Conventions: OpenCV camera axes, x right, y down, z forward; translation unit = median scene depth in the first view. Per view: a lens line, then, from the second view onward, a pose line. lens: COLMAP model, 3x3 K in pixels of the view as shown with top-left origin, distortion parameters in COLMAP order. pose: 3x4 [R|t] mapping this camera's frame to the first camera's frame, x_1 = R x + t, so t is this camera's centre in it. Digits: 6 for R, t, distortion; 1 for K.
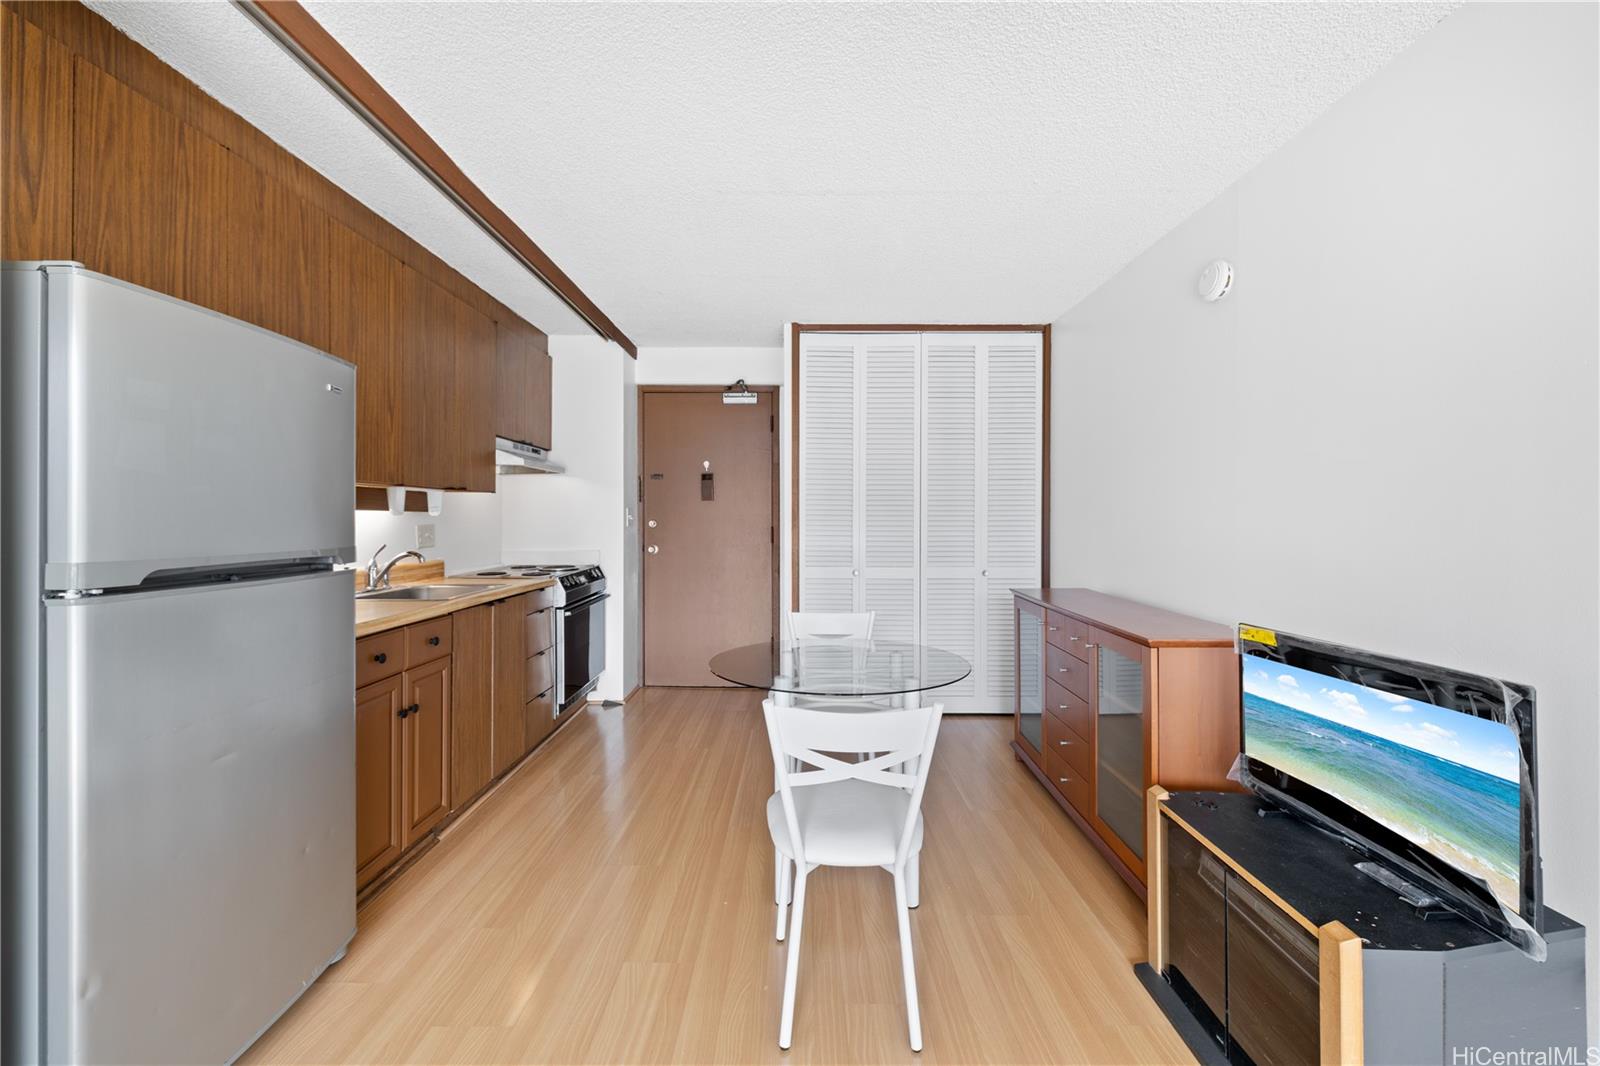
lens RADIAL K [[667.7, 0, 799.4], [0, 667.7, 524.6], [0, 0, 1]] dist [-0.000911, -0.001662]
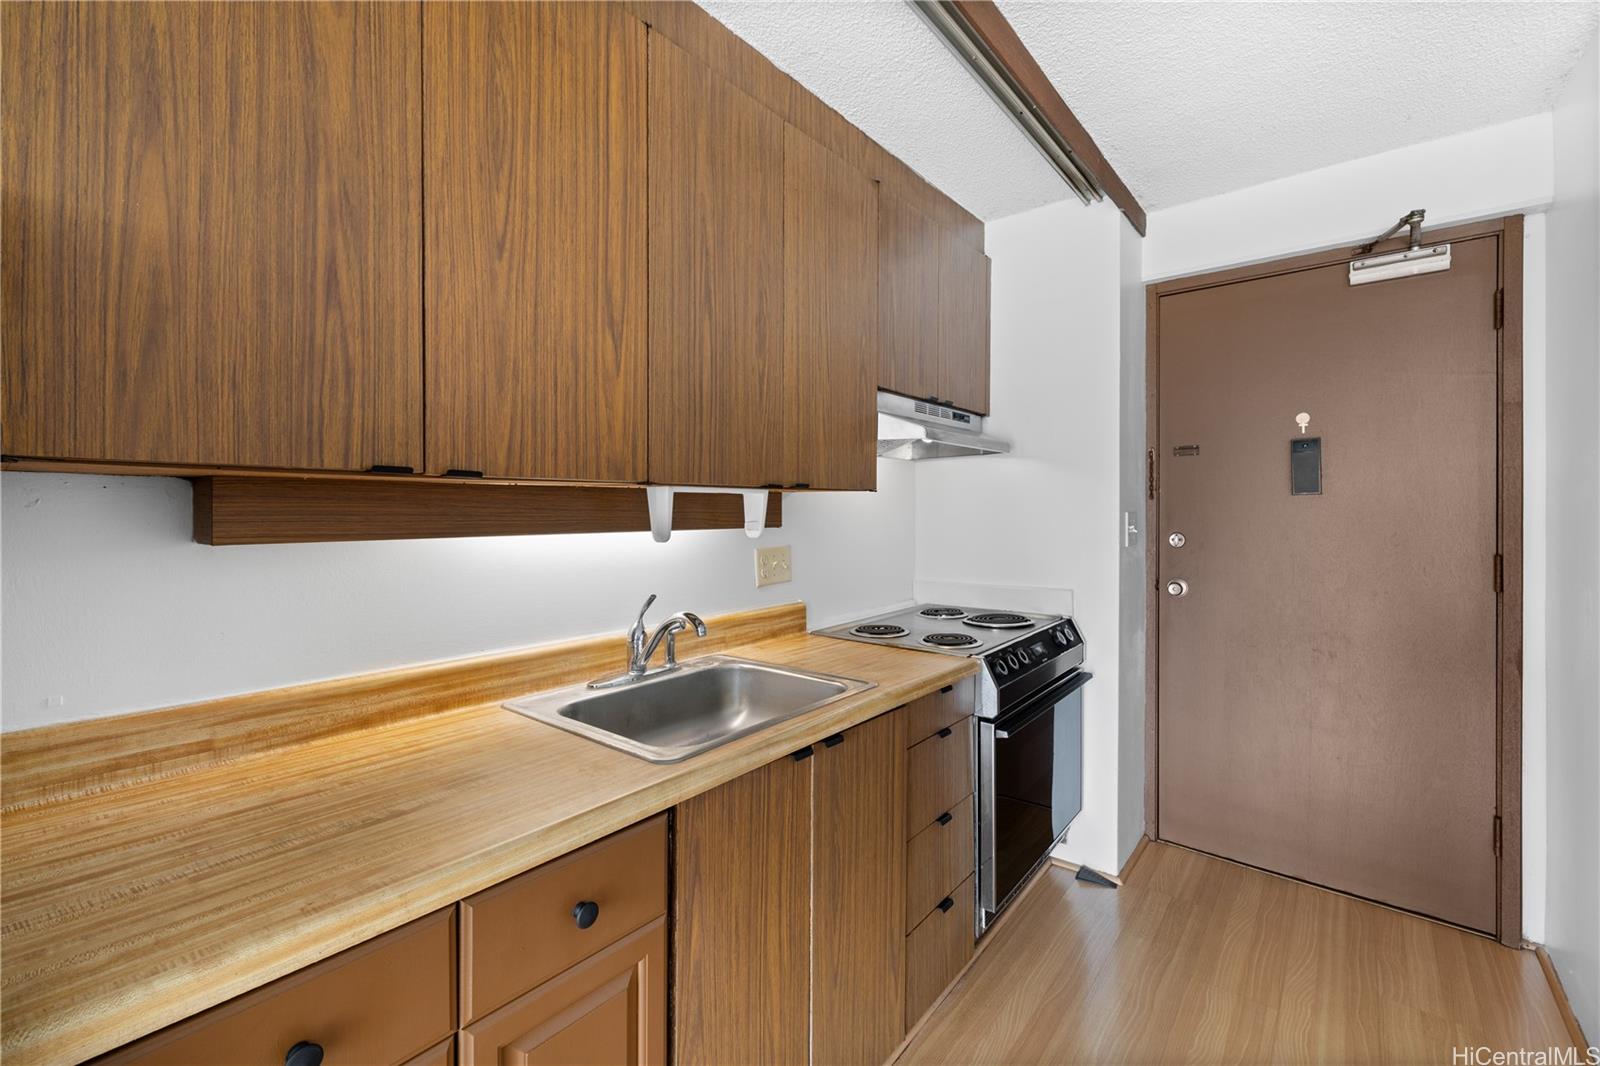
lens RADIAL K [[667.7, 0, 799.1], [0, 667.7, 512.9], [0, 0, 1]] dist [-0.000911, -0.001662]
pose [[0.771504, 0.001692, -0.636222, -0.136712], [-0.003161, 0.999994, -0.001173, -0.025754], [0.636217, 0.002916, 0.771505, 0.478530]]
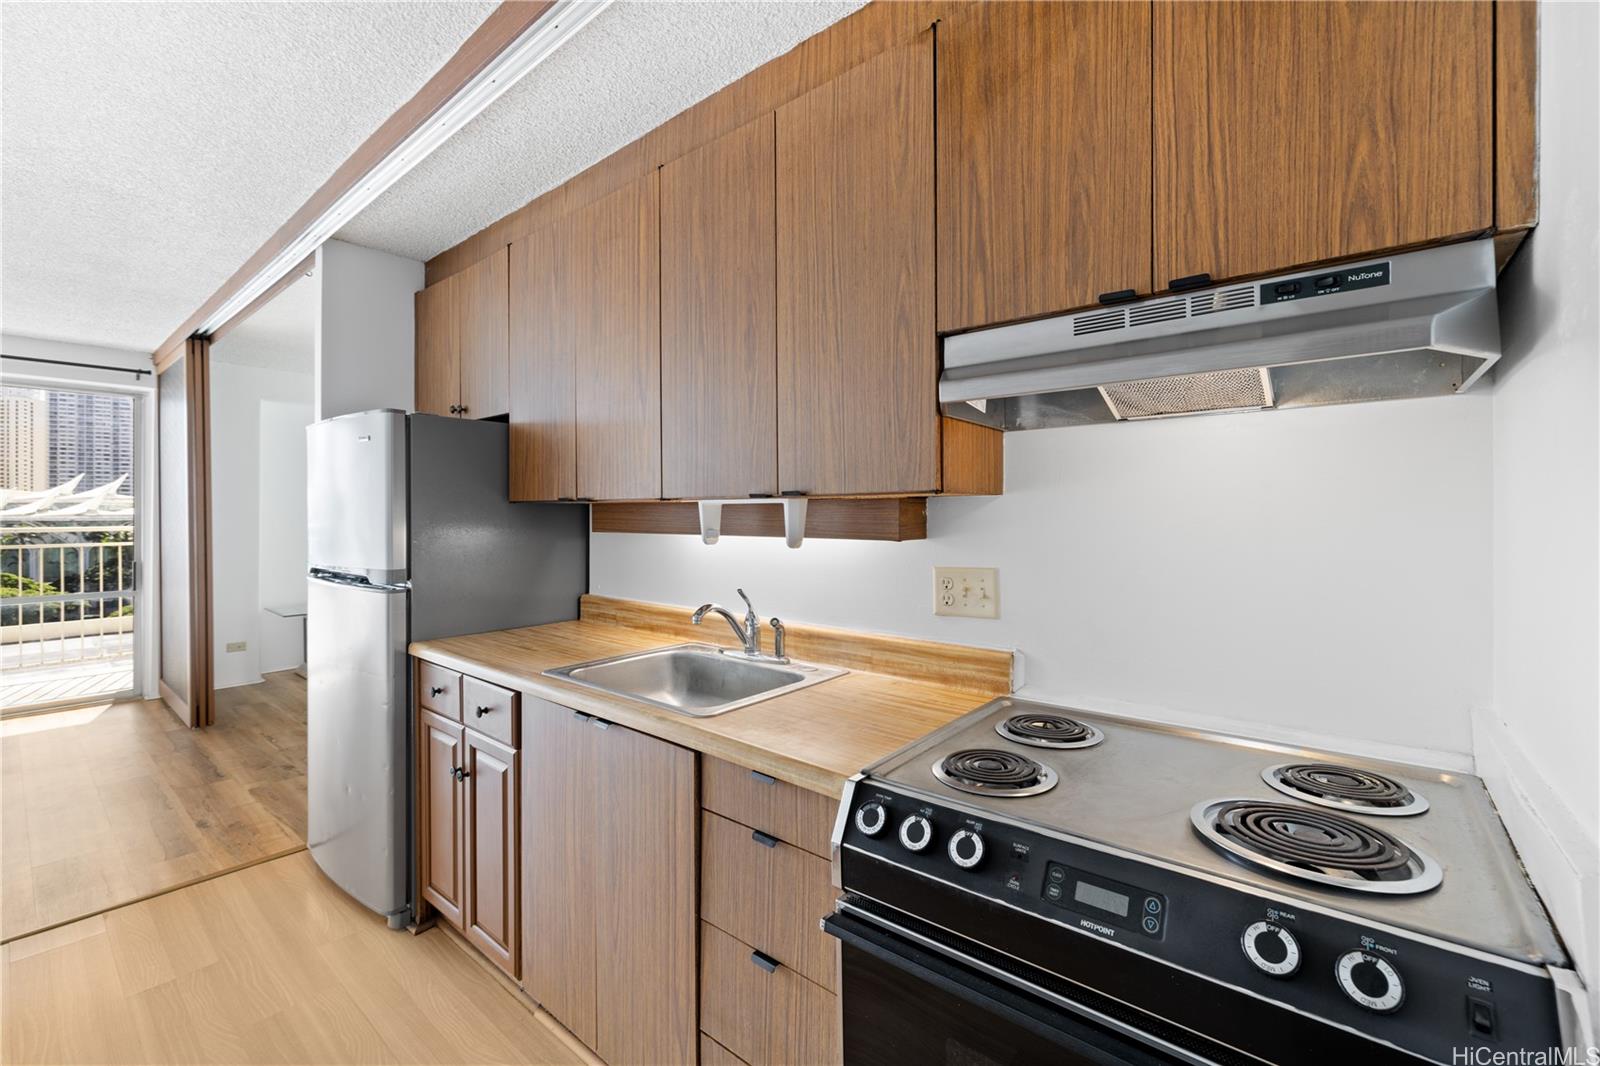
lens RADIAL K [[667.7, 0, 814.6], [0, 667.7, 519.7], [0, 0, 1]] dist [-0.000911, -0.001662]
pose [[-0.623960, 0.006068, -0.781433, -0.113226], [-0.003722, 0.999935, 0.010737, -0.032202], [0.781448, 0.009608, -0.623897, 1.060724]]
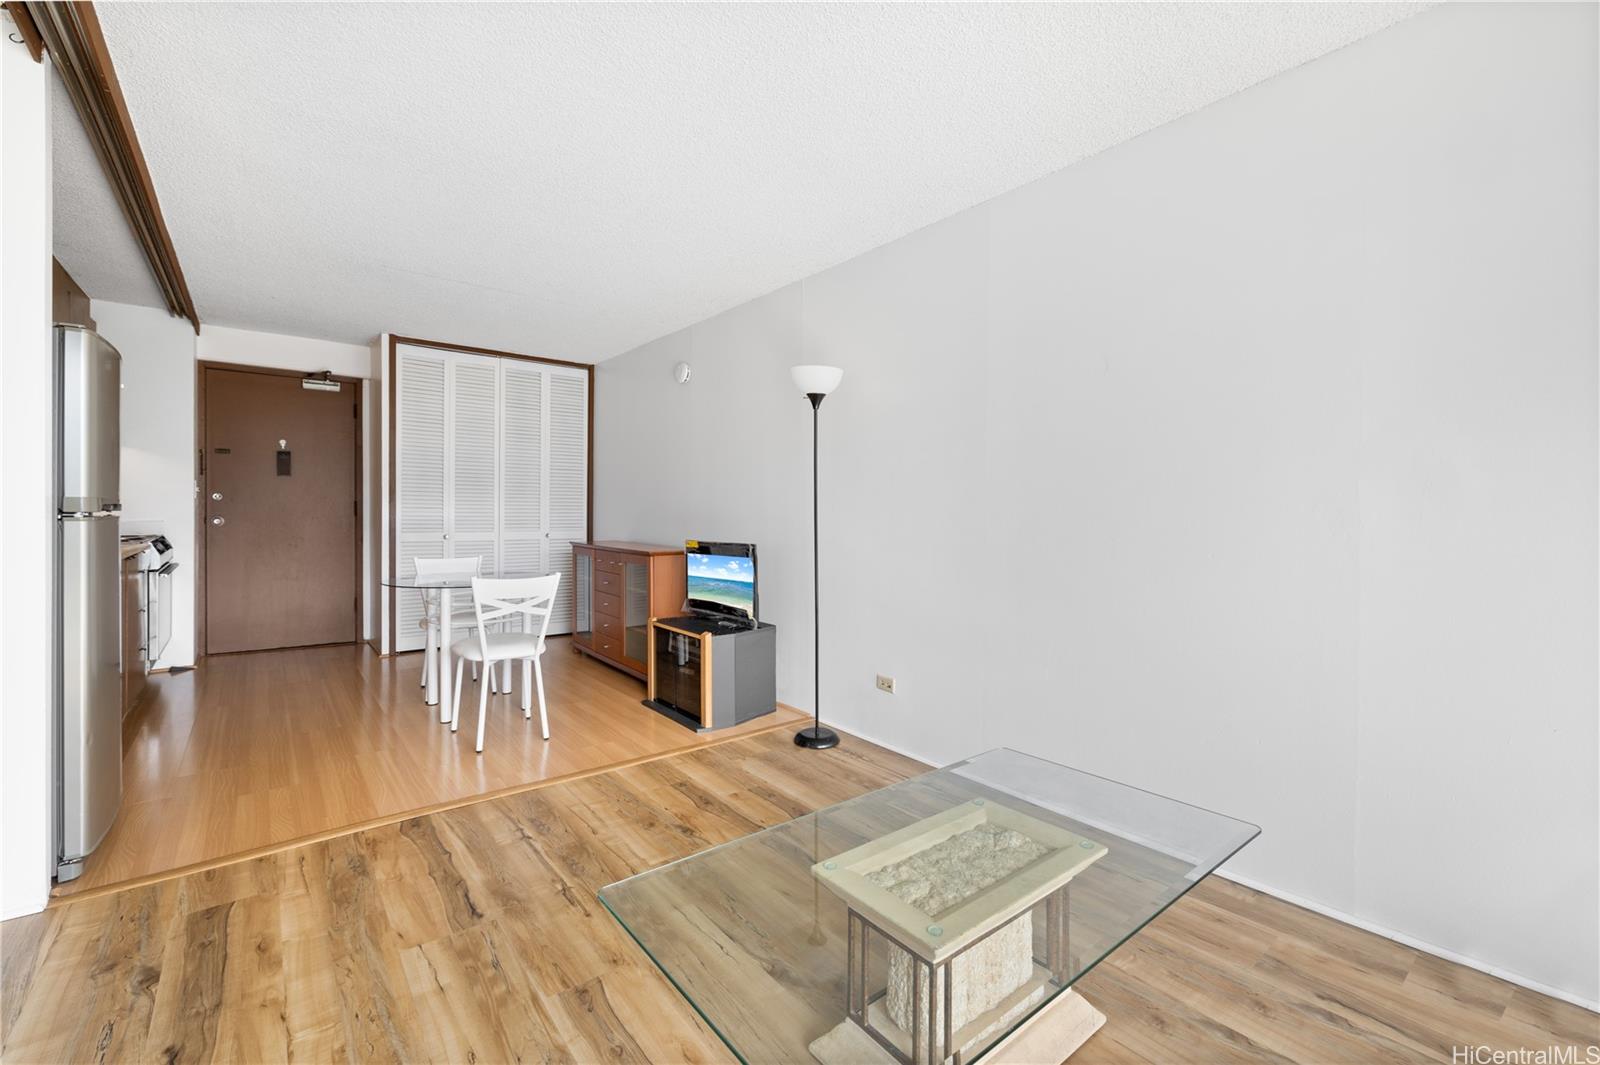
lens RADIAL K [[667.7, 0, 799.5], [0, 667.7, 520.0], [0, 0, 1]] dist [-0.000911, -0.001662]
pose [[0.775442, -0.002236, 0.631414, -0.207676], [-0.004039, 0.999956, 0.008501, 0.027072], [-0.631405, -0.009142, 0.775399, -0.442484]]
